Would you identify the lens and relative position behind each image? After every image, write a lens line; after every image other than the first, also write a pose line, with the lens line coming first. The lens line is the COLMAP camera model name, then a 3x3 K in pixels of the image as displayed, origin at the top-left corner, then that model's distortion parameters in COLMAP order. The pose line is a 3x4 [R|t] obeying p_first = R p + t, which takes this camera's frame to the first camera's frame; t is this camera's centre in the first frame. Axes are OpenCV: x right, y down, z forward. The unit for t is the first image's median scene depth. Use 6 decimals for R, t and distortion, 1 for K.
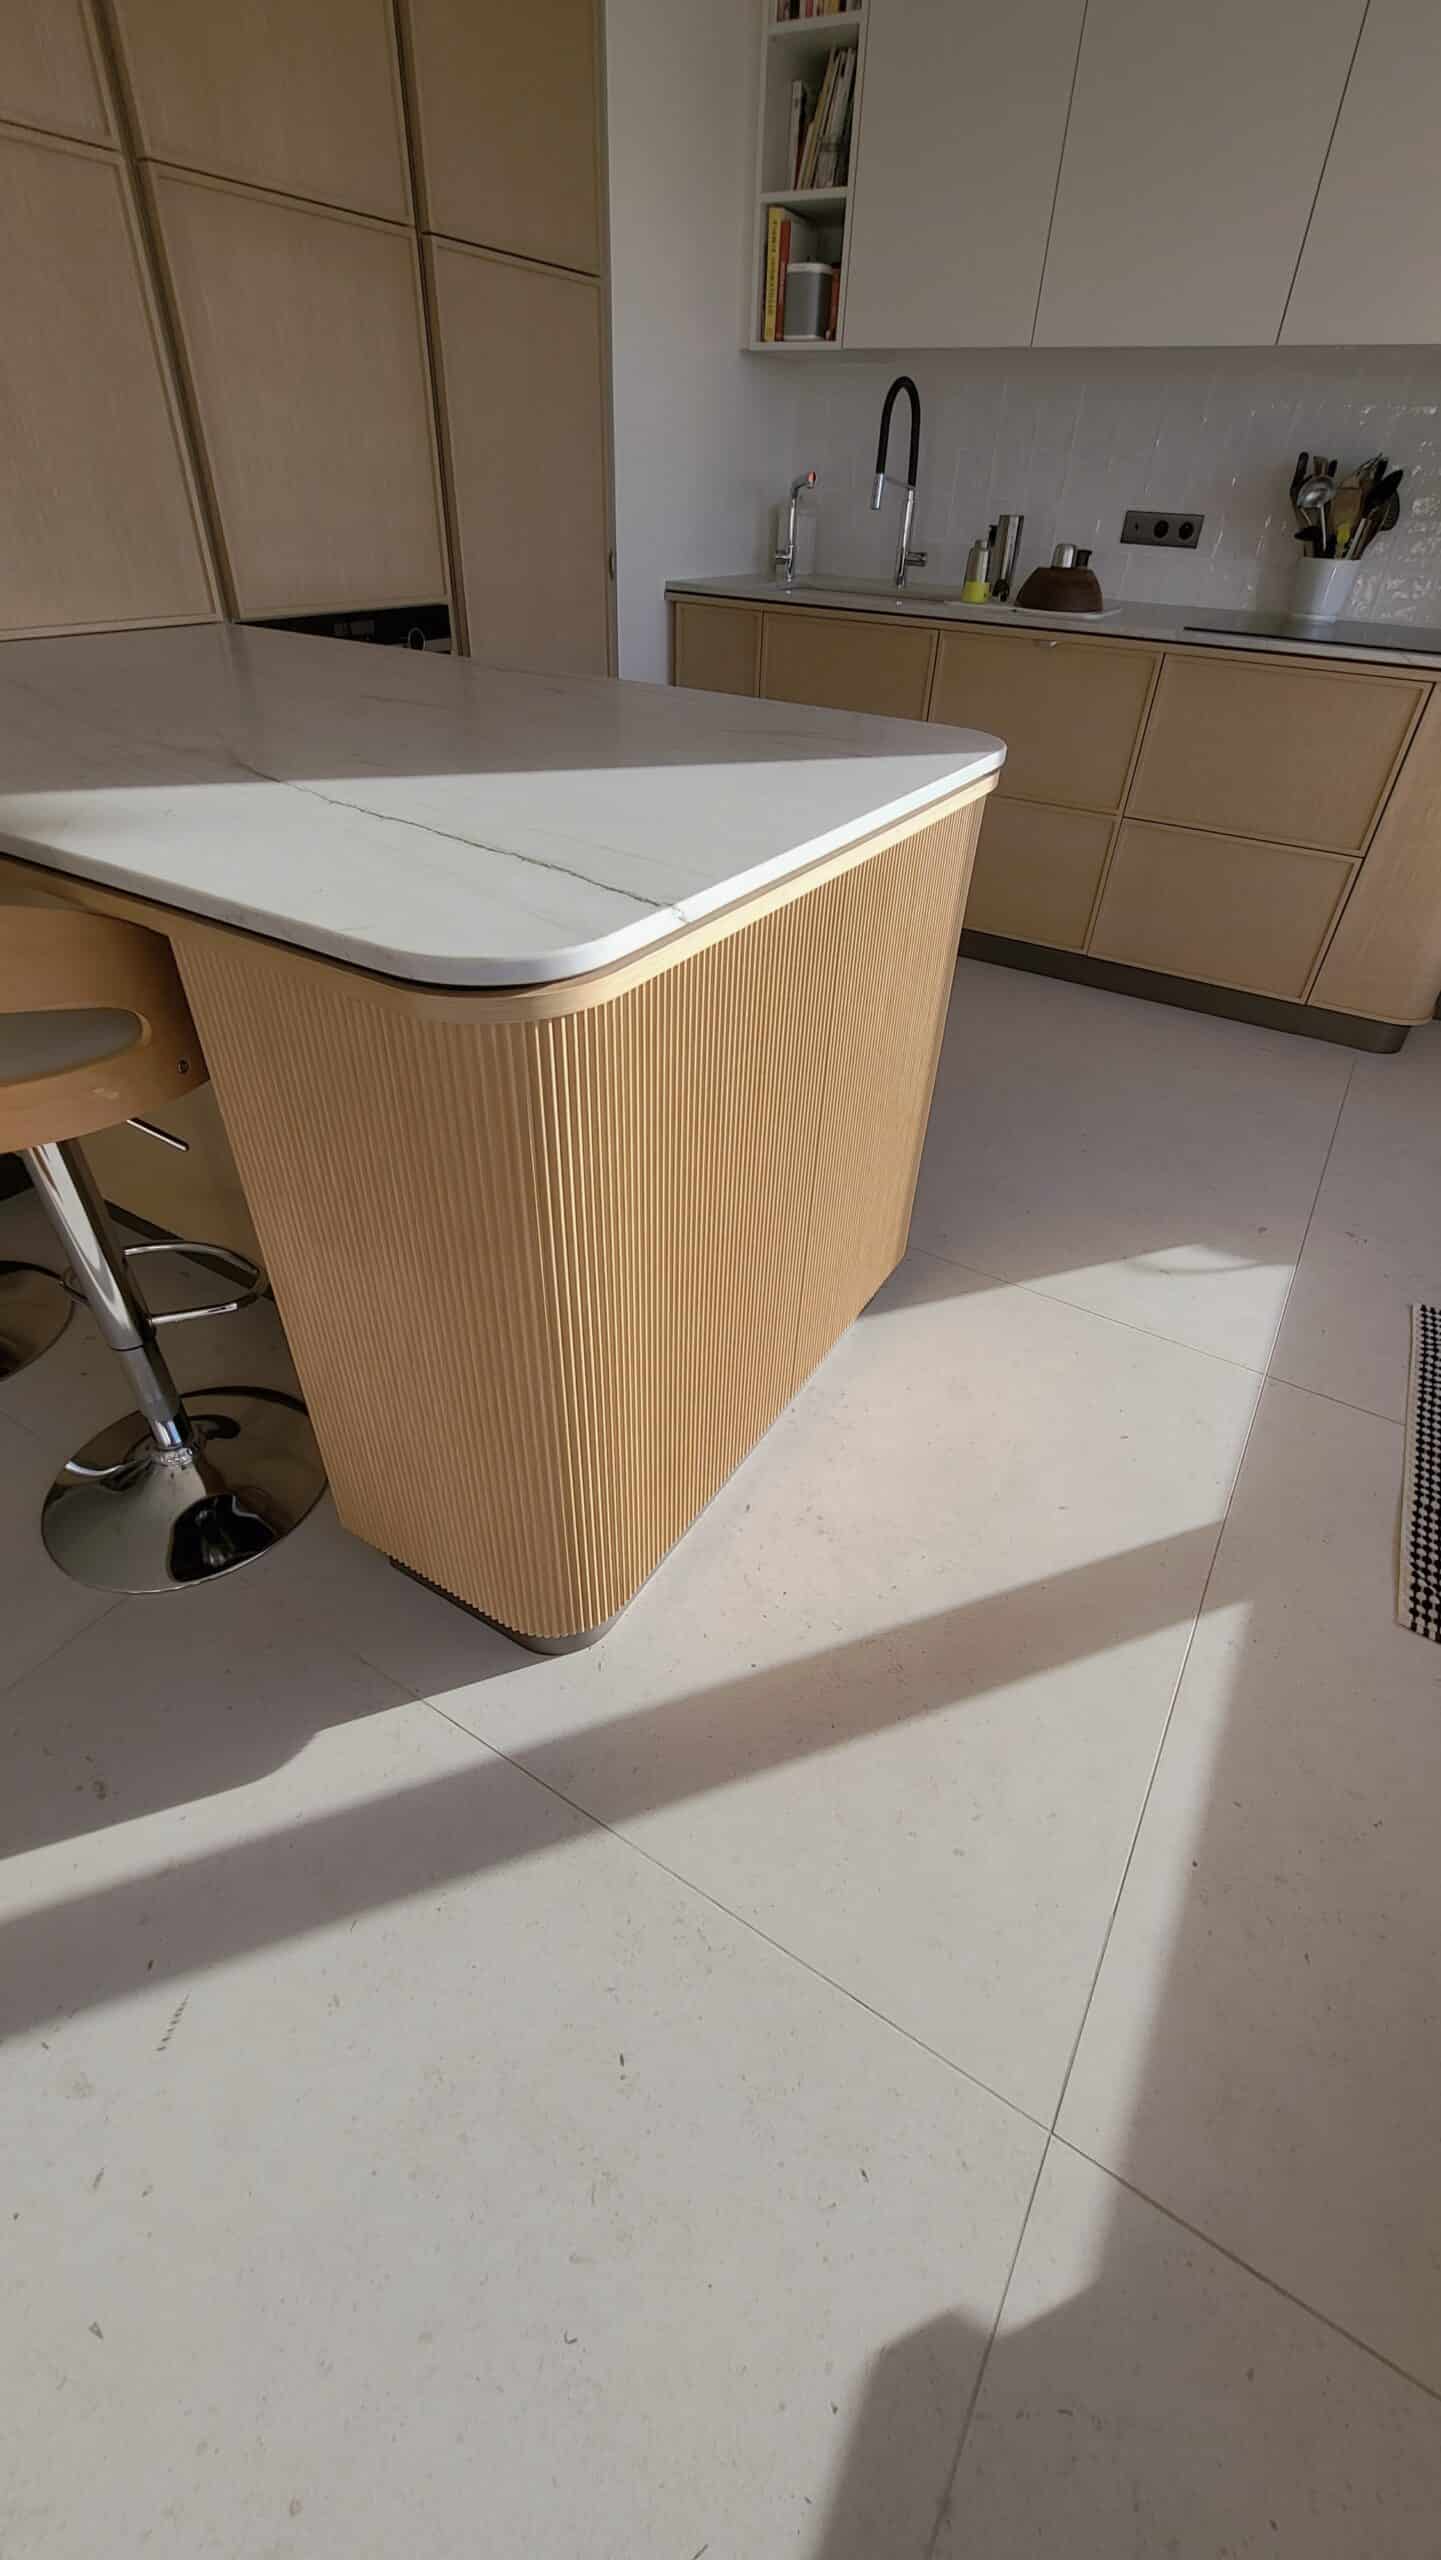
lens RADIAL K [[1032.6, 0, 725.8], [0, 1032.6, 1267.3], [0, 0, 1]] dist [-0.001290, 0.000027]
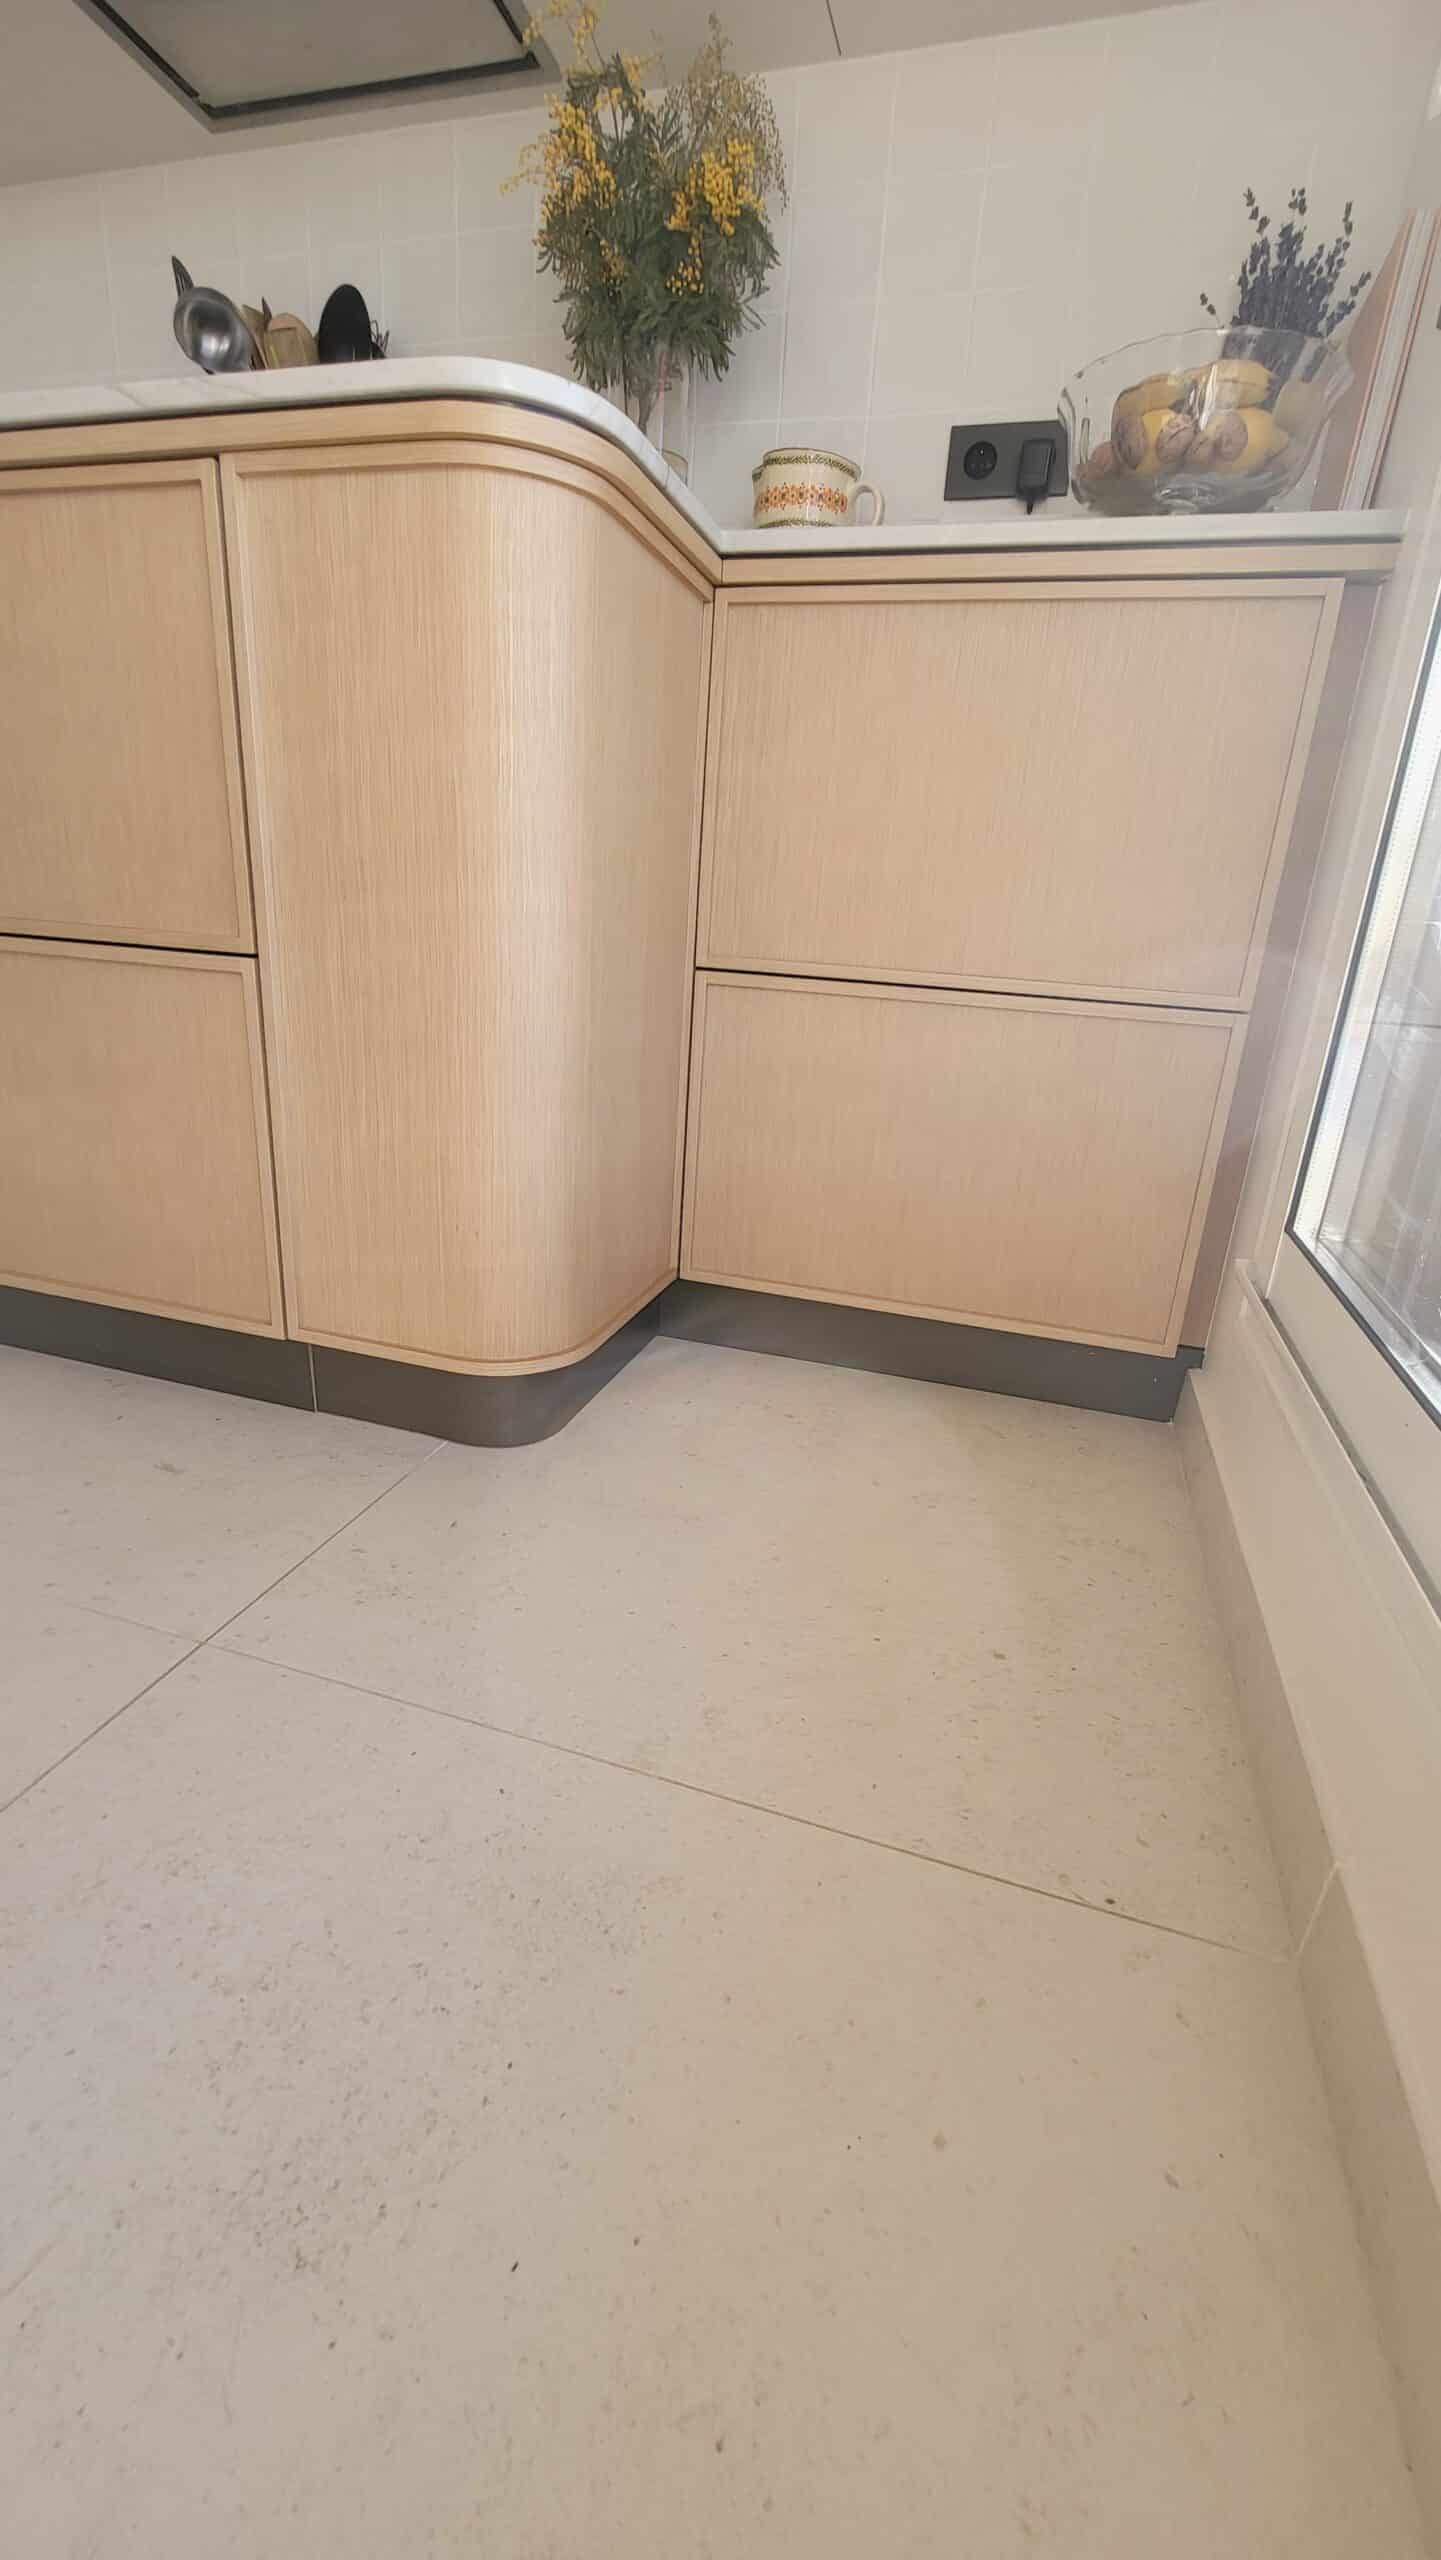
lens RADIAL K [[1032.6, 0, 725.8], [0, 1032.6, 1267.3], [0, 0, 1]] dist [-0.001290, 0.000027]
pose [[0.968735, -0.057478, 0.241348, 0.642424], [0.129334, 0.947152, -0.293558, -0.150743], [-0.211720, 0.315595, 0.924973, 0.617288]]
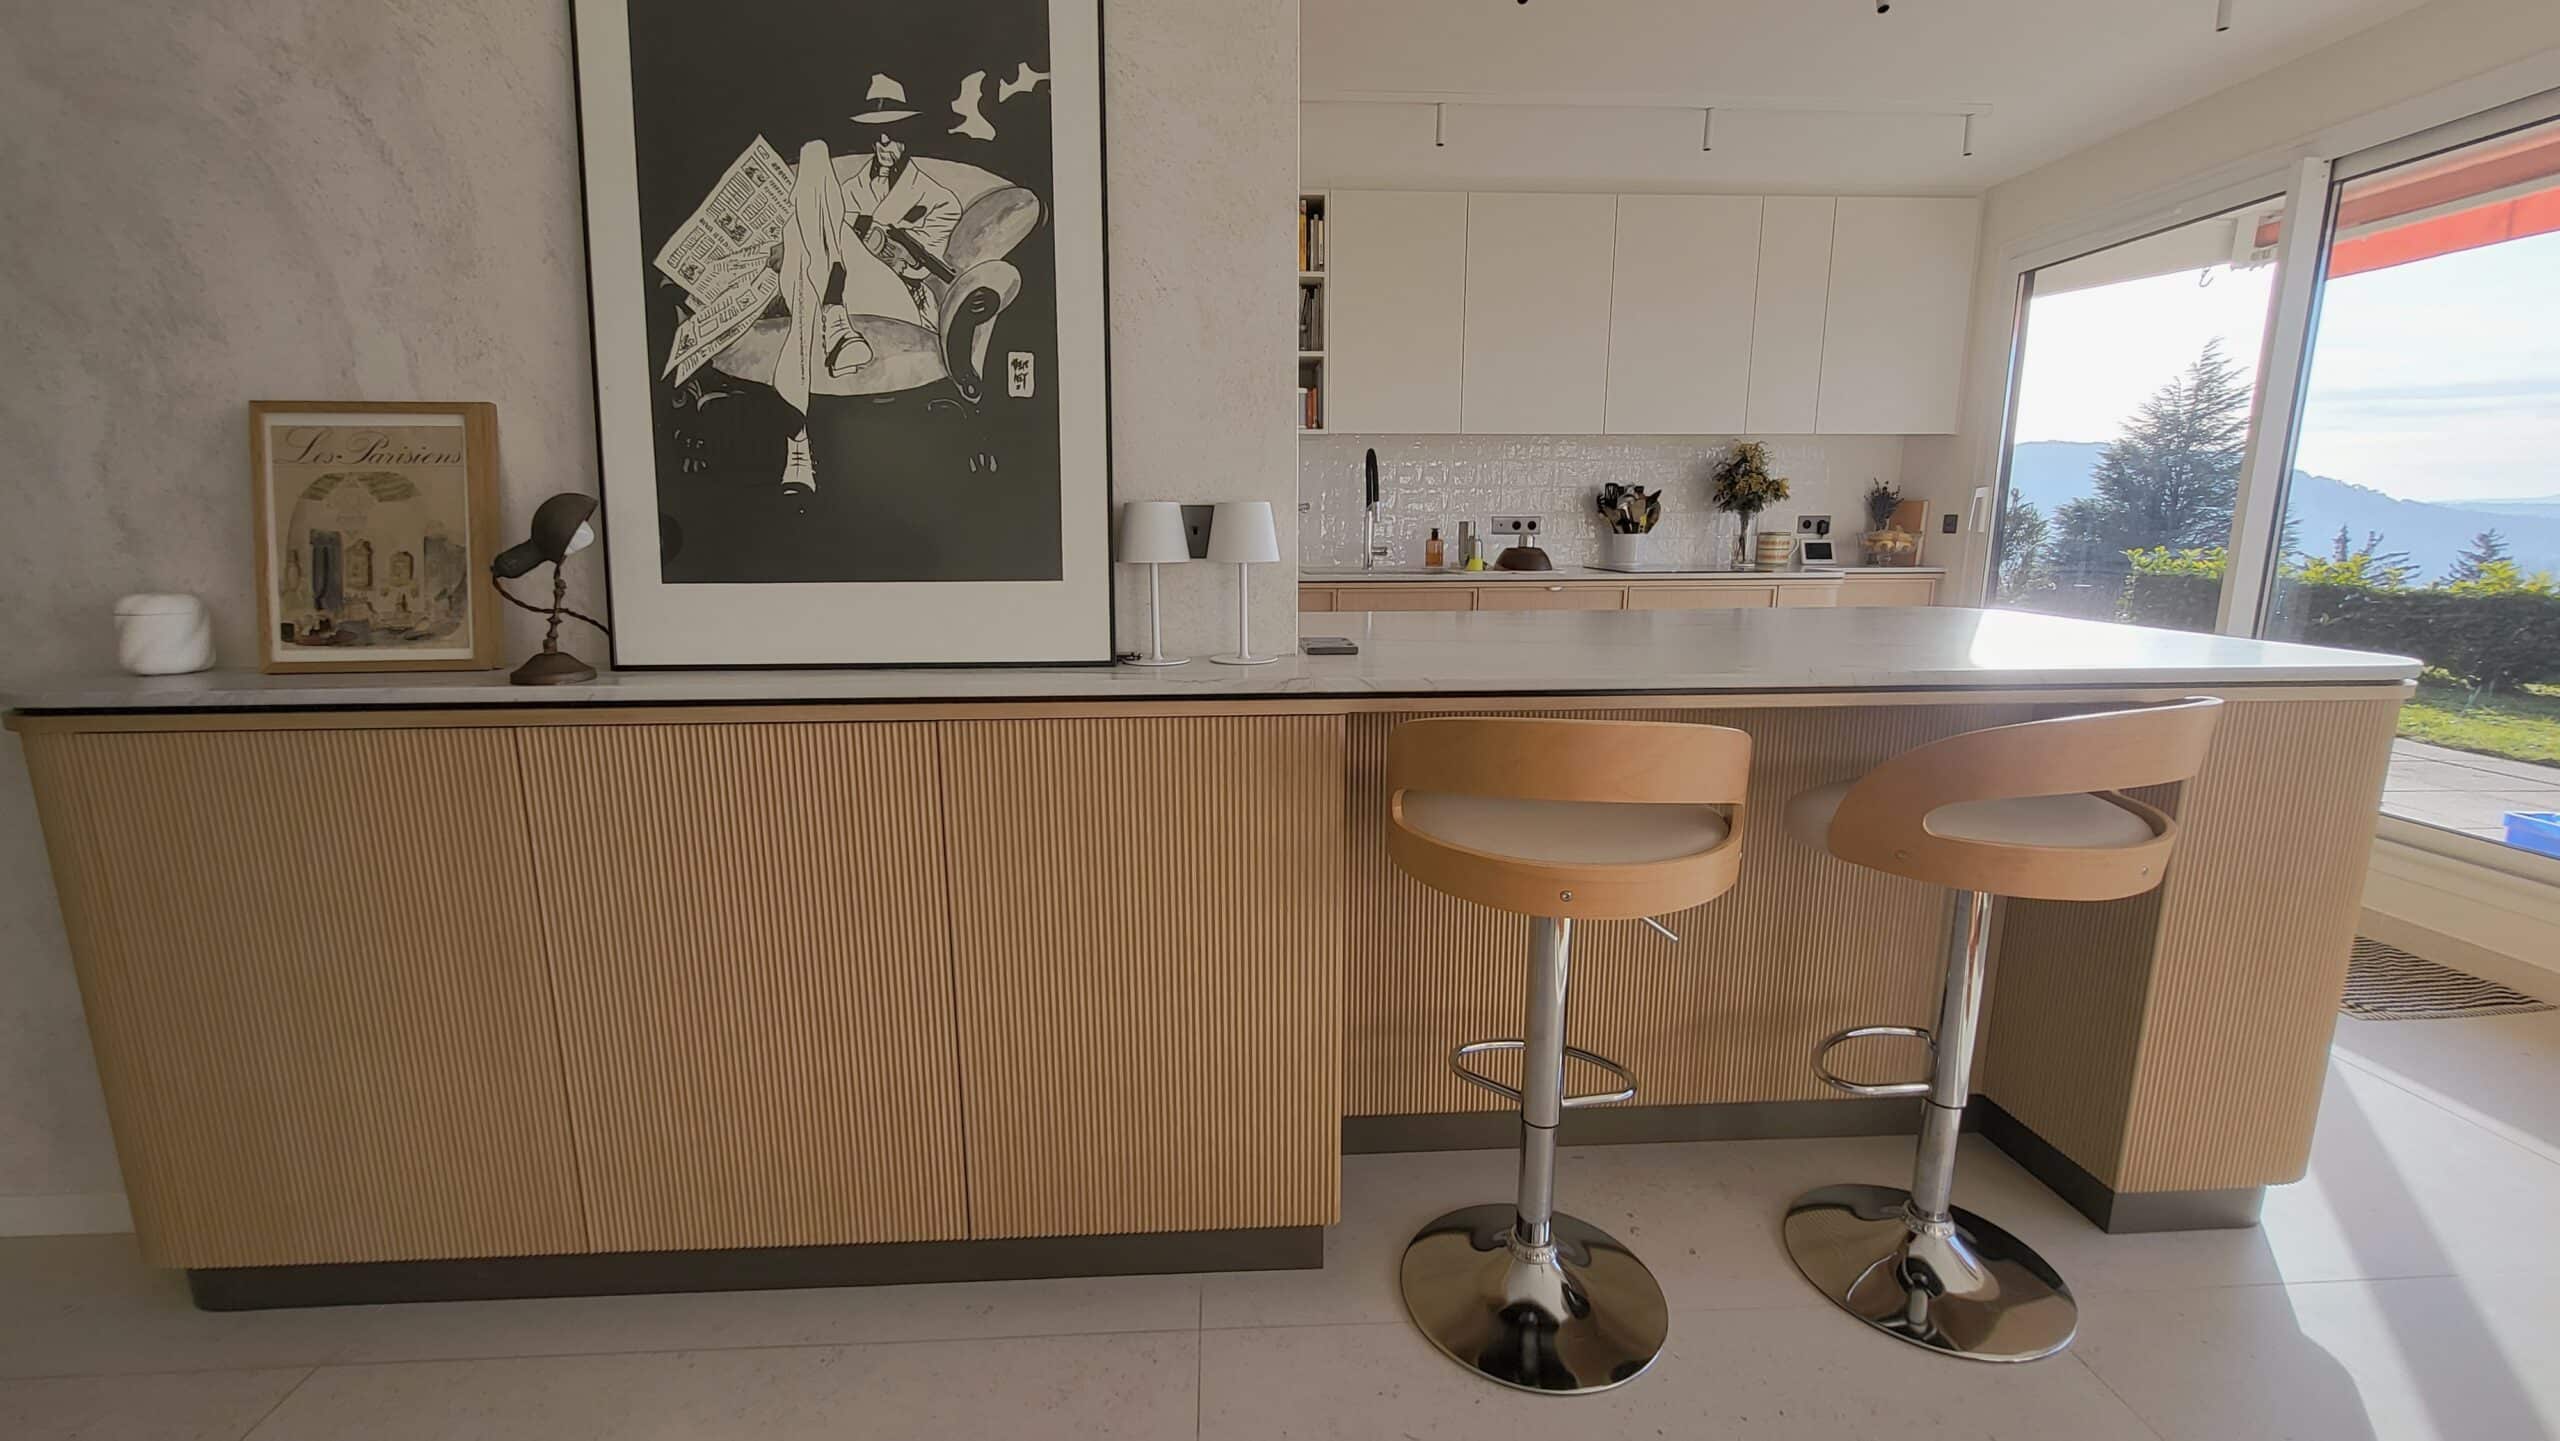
lens RADIAL K [[1032.6, 0, 1280.0], [0, 1032.6, 720.5], [0, 0, 1]] dist [-0.001290, 0.000027]
pose [[0.826705, -0.144968, 0.543639, -0.838443], [0.368343, 0.869840, -0.328179, -0.090521], [-0.425304, 0.471553, 0.772499, 0.100311]]
